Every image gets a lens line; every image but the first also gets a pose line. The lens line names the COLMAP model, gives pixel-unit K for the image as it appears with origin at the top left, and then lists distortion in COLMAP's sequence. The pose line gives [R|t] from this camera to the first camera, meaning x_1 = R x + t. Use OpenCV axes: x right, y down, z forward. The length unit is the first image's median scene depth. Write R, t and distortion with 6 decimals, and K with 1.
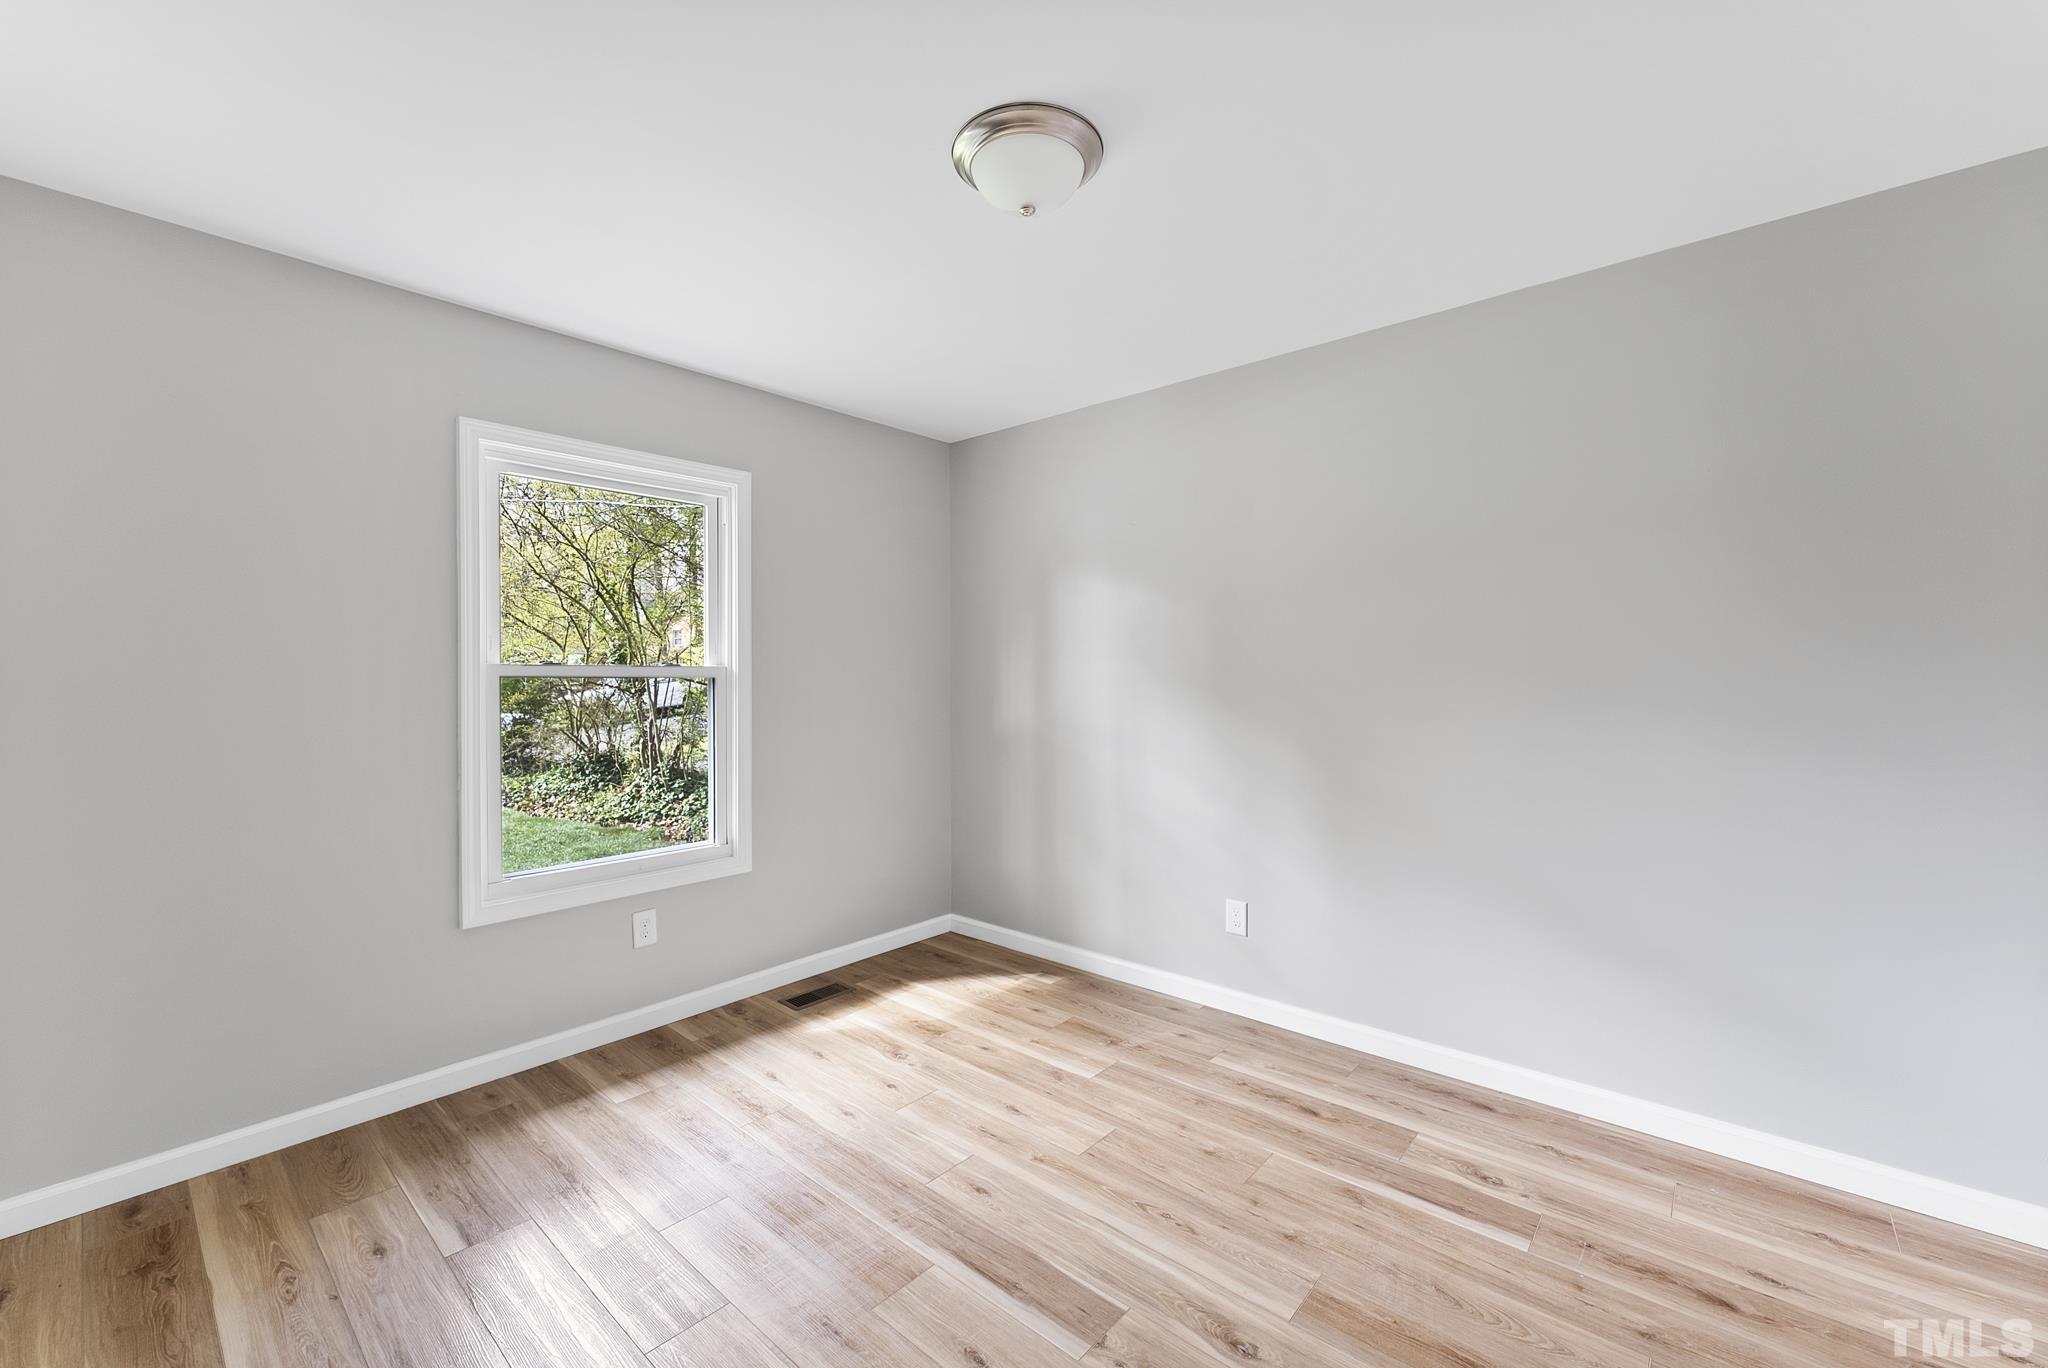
lens RADIAL K [[826.0, 0, 1024.0], [0, 826.0, 684.0], [0, 0, 1]] dist [0.000404, 0.000023]
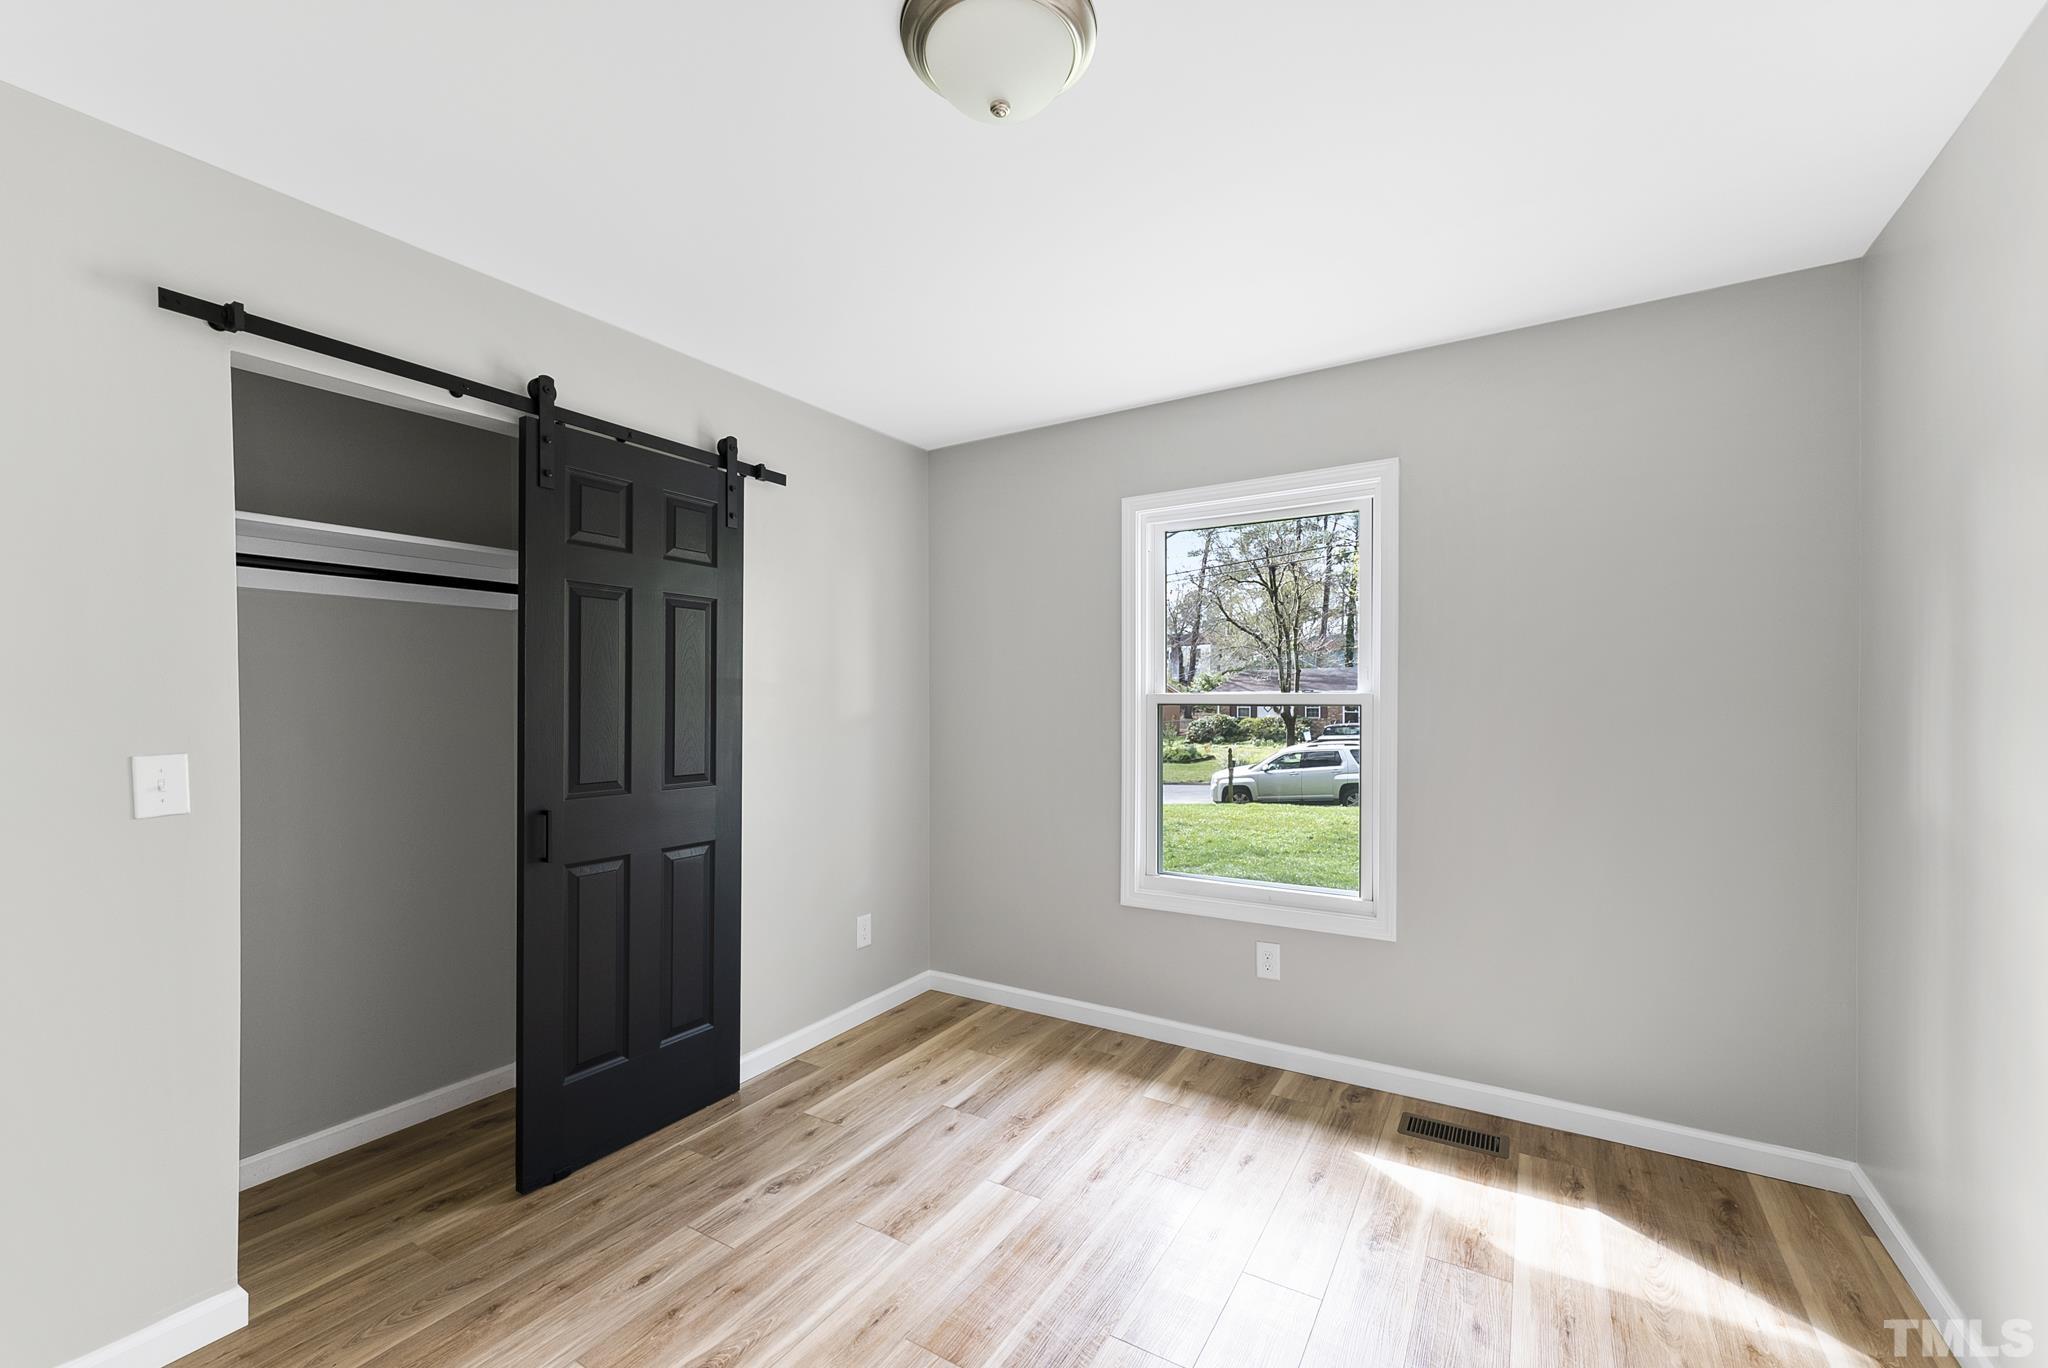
lens RADIAL K [[835.0, 0, 1020.7], [0, 835.0, 697.4], [0, 0, 1]] dist [-0.001149, -0.000249]
pose [[0.164846, -0.004599, -0.986309, 0.507368], [-0.009638, 0.999934, -0.006274, -0.008645], [0.986272, 0.010540, 0.164791, 0.582347]]
